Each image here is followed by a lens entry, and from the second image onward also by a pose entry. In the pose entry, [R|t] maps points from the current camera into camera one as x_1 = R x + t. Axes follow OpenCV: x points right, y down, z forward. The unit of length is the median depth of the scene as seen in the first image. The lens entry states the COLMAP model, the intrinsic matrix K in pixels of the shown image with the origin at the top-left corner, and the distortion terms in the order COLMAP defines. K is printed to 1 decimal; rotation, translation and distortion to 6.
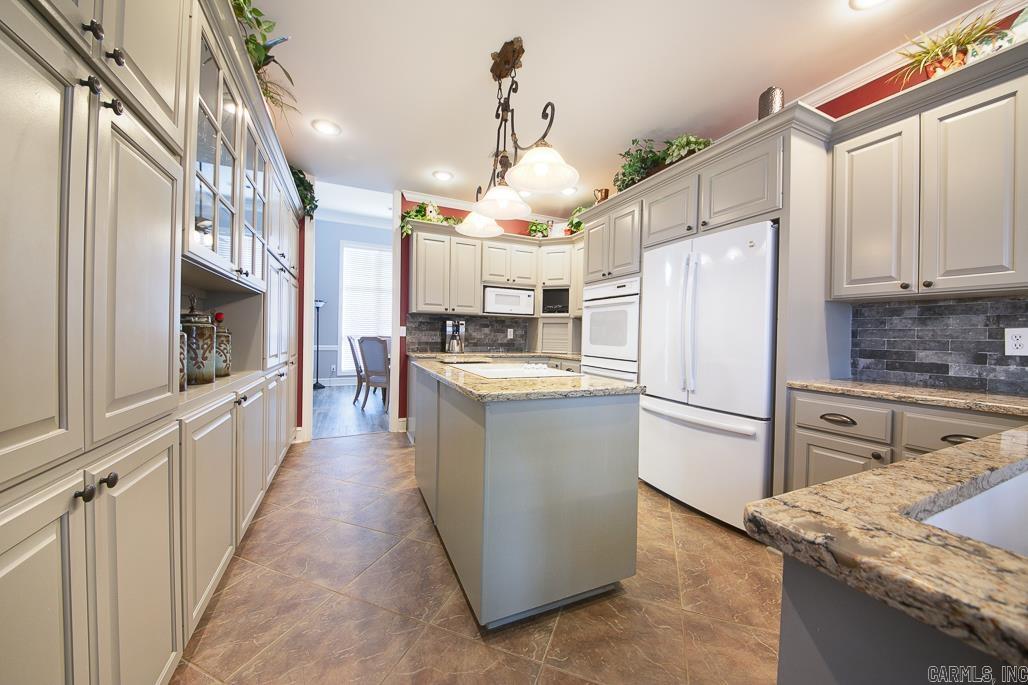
lens RADIAL K [[360.8, 0, 509.2], [0, 360.8, 339.9], [0, 0, 1]] dist [-0.005235, -0.005937]
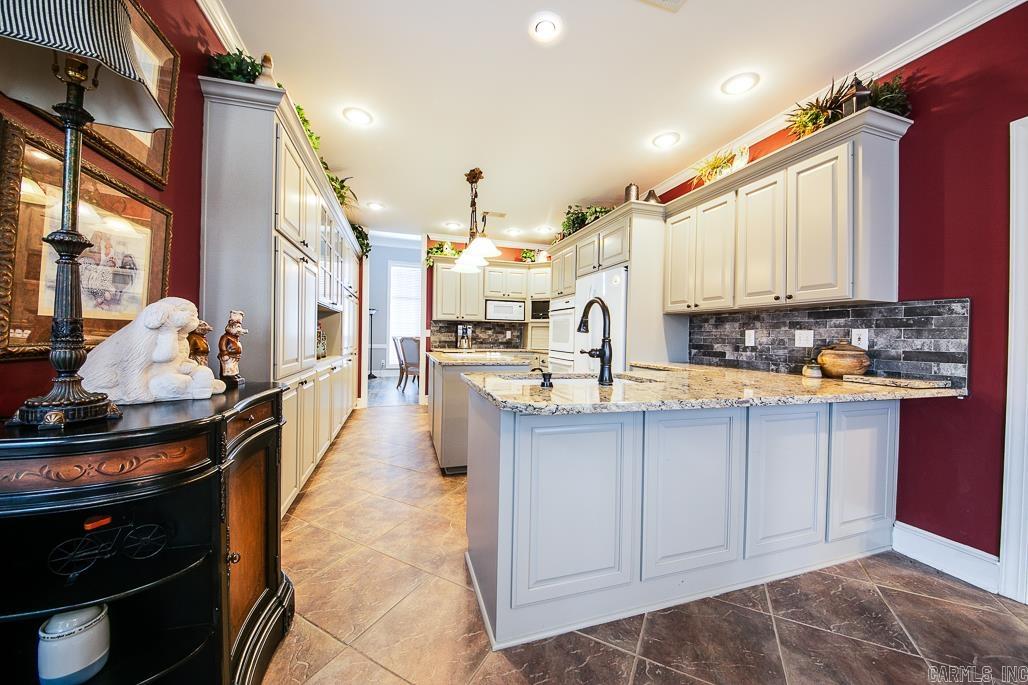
lens RADIAL K [[360.8, 0, 508.5], [0, 360.8, 339.1], [0, 0, 1]] dist [-0.005235, -0.005937]
pose [[0.992063, -0.001328, -0.125736, 0.214696], [0.000585, 0.999982, -0.005949, 0.008652], [0.125741, 0.005828, 0.992046, -0.396365]]
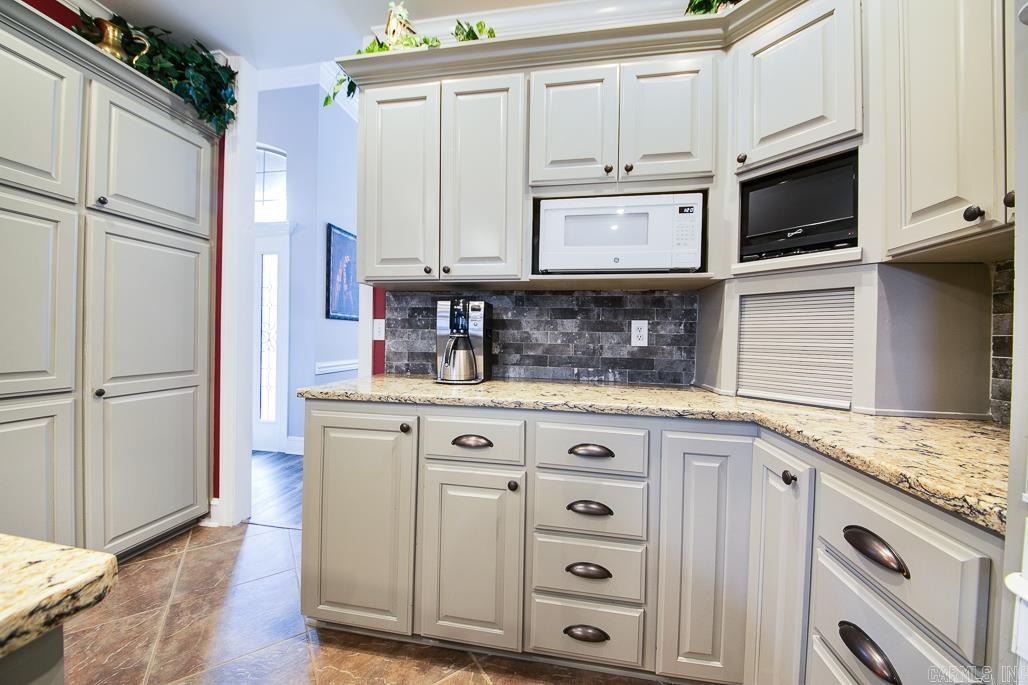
lens RADIAL K [[360.8, 0, 504.8], [0, 360.8, 337.6], [0, 0, 1]] dist [-0.005235, -0.005937]
pose [[0.823832, -0.003568, -0.566823, 0.123223], [-0.009426, 0.999756, -0.019992, -0.005596], [0.566756, 0.021813, 0.823597, 0.789251]]
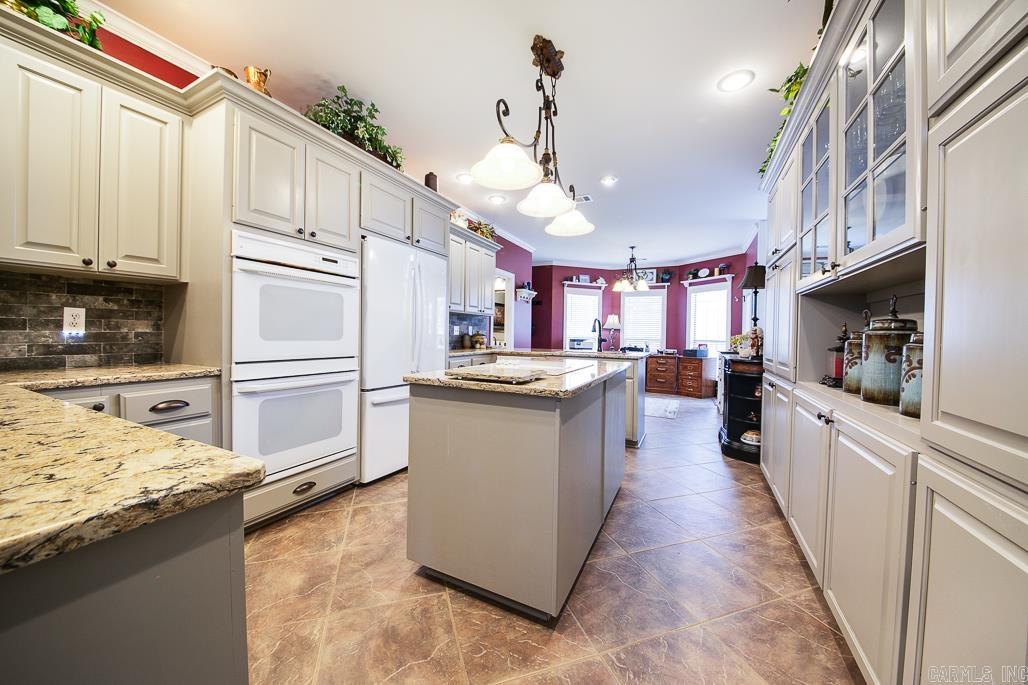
lens RADIAL K [[360.8, 0, 513.5], [0, 360.8, 338.8], [0, 0, 1]] dist [-0.005235, -0.005937]
pose [[-0.639802, -0.044082, 0.767274, -0.428839], [-0.023458, 0.999009, 0.037835, -0.019008], [-0.768182, 0.006208, -0.640202, 0.989943]]
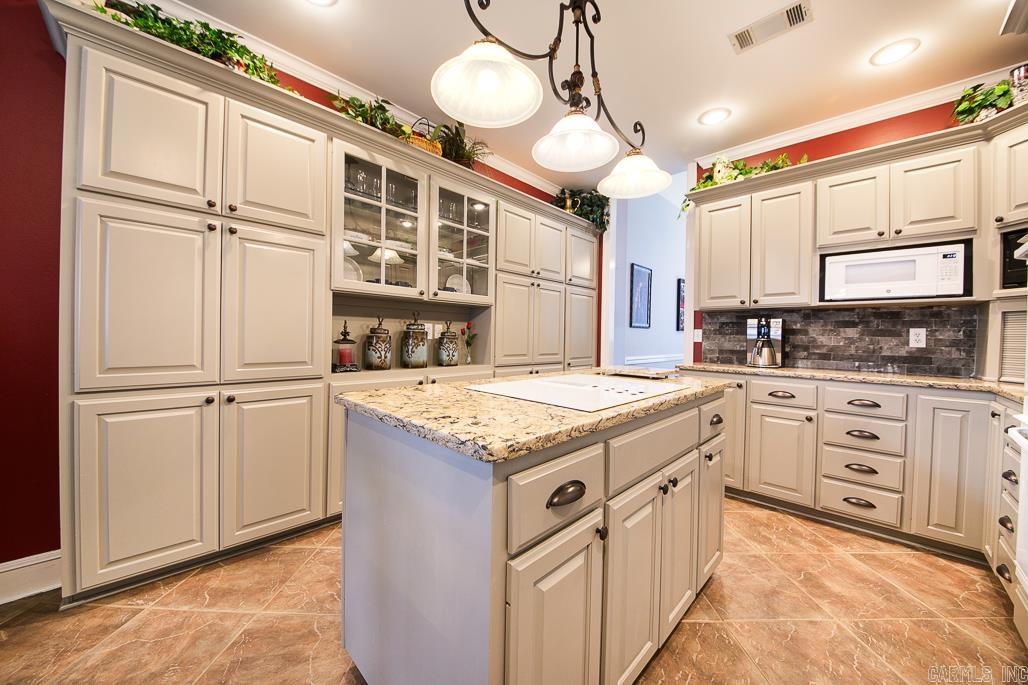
lens RADIAL K [[360.8, 0, 508.5], [0, 360.8, 338.7], [0, 0, 1]] dist [-0.005235, -0.005937]
pose [[0.354649, -0.006421, -0.934978, 0.331229], [-0.020330, 0.999687, -0.014576, 0.003267], [0.934779, 0.024178, 0.354407, 0.373437]]
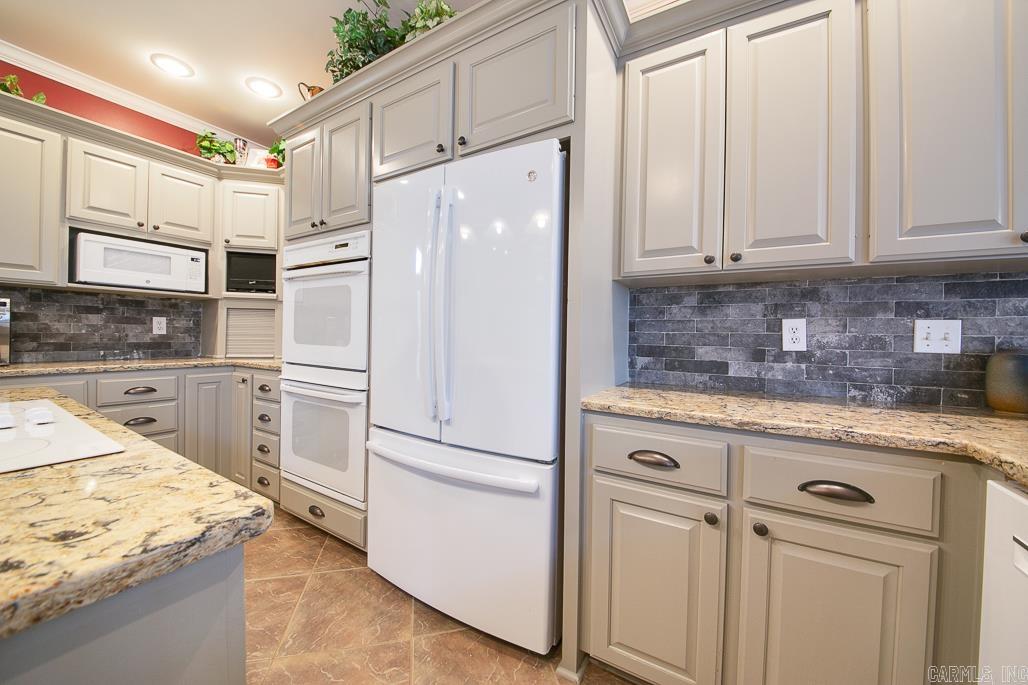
lens RADIAL K [[360.8, 0, 511.2], [0, 360.8, 338.9], [0, 0, 1]] dist [-0.005235, -0.005937]
pose [[0.816206, -0.012958, 0.577615, 0.162796], [0.006691, 0.999893, 0.012977, -0.000310], [-0.577722, -0.006727, 0.816206, 0.292115]]
